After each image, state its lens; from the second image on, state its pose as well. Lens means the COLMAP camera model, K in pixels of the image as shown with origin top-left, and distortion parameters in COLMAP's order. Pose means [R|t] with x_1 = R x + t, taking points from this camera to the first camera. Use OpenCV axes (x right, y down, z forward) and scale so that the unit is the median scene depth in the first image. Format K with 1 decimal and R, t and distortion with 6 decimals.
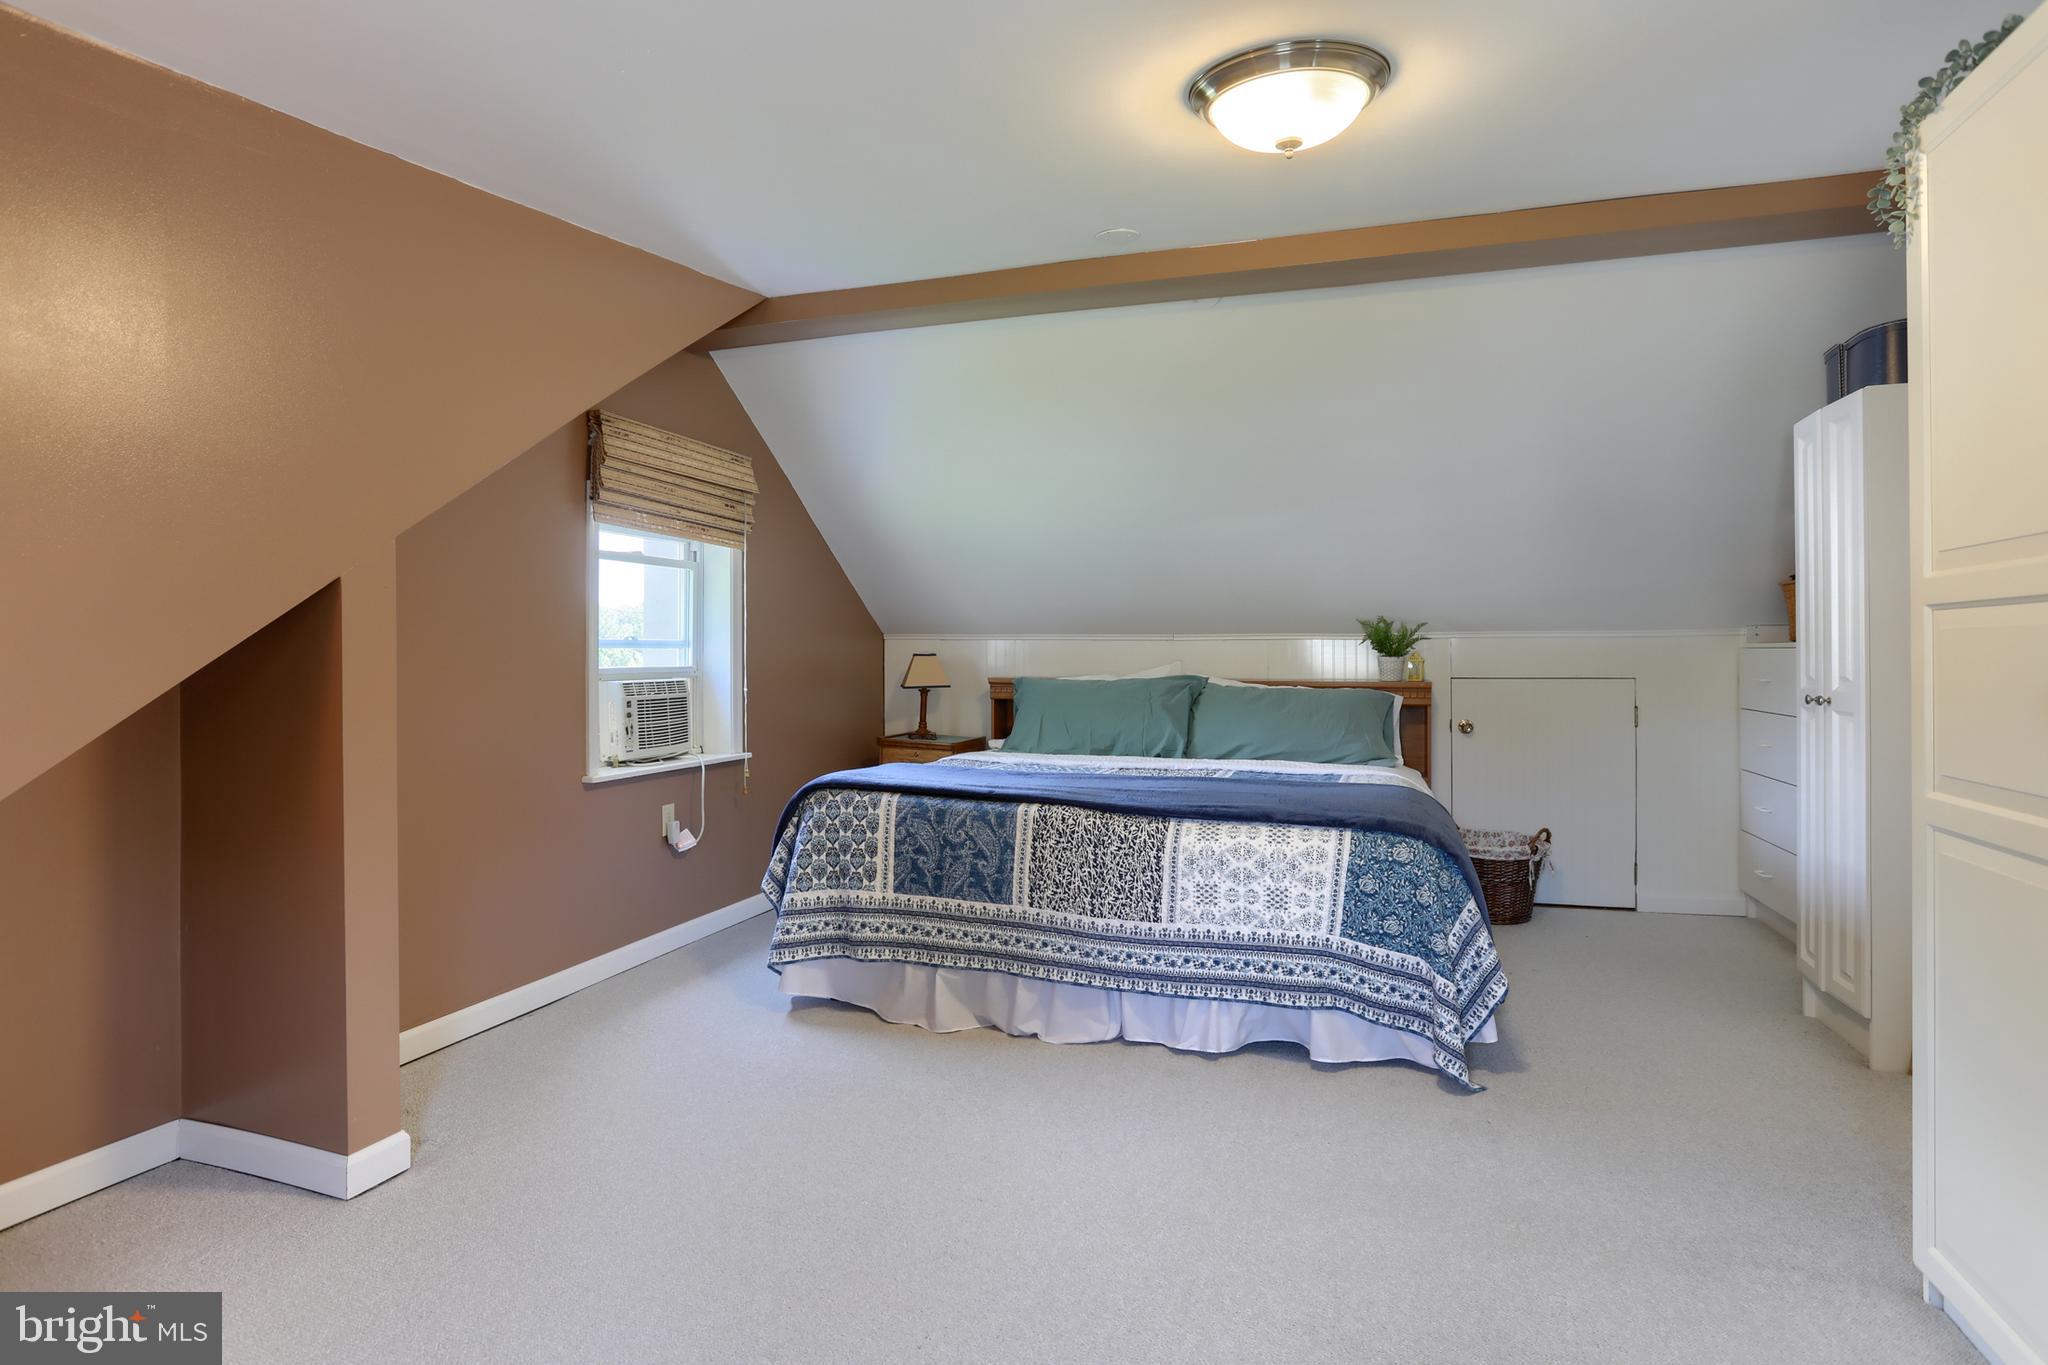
lens RADIAL K [[1055.8, 0, 1039.6], [0, 1055.8, 680.0], [0, 0, 1]] dist [-0.071501, 0.037616]
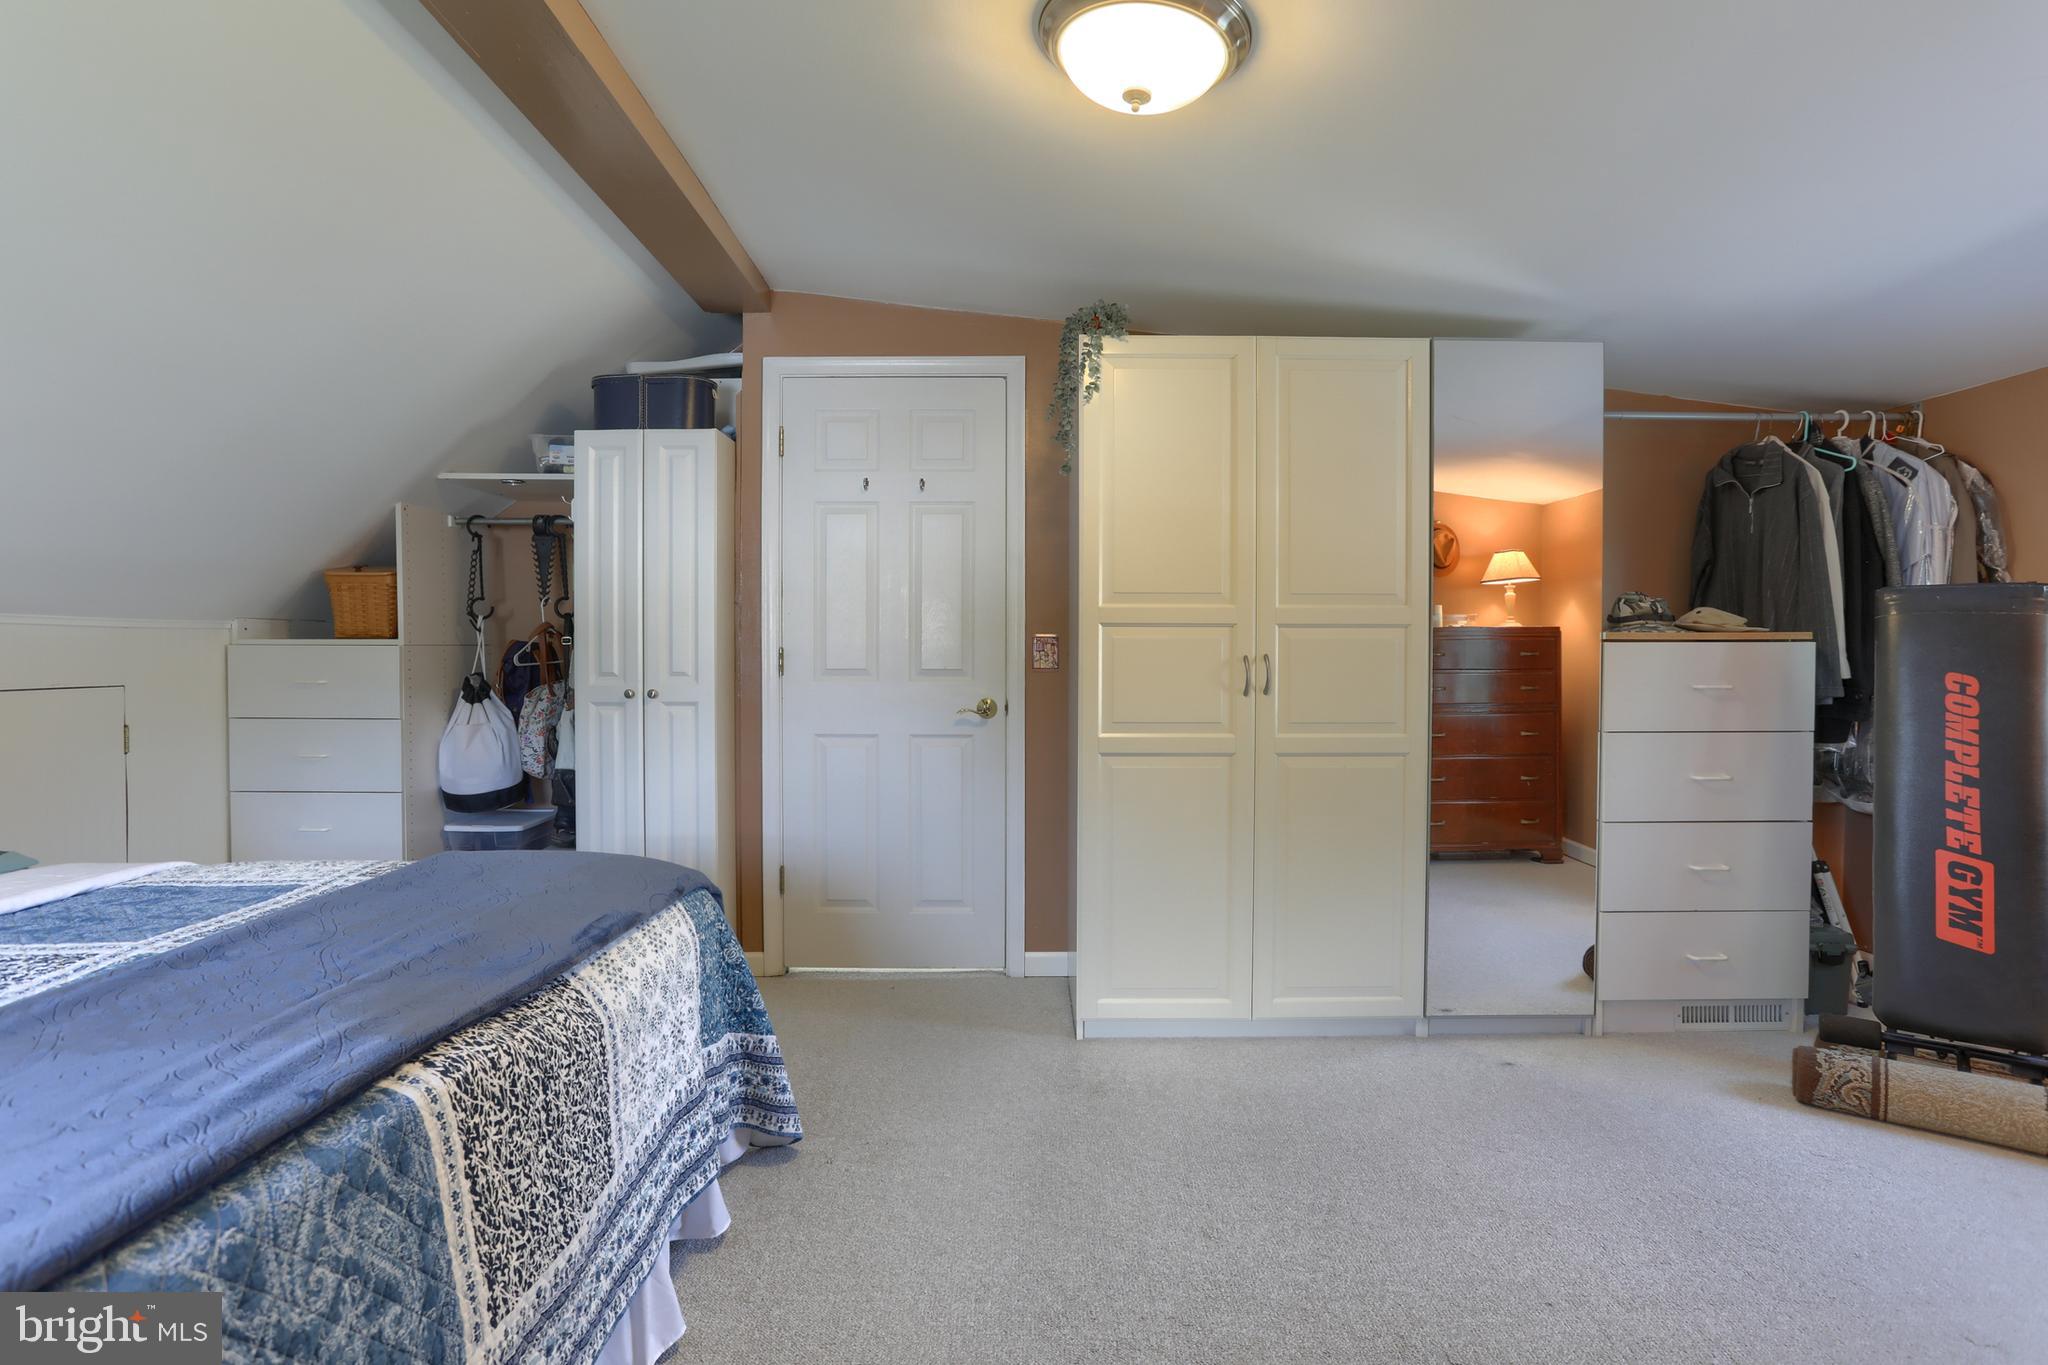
lens RADIAL K [[1034.1, 0, 1017.9], [0, 1034.1, 650.5], [0, 0, 1]] dist [-0.081446, 0.051700]
pose [[-0.312684, 0.003139, 0.949852, -0.394467], [0.022679, 0.999734, 0.004162, -0.020770], [-0.949587, 0.022843, -0.312672, 0.909672]]
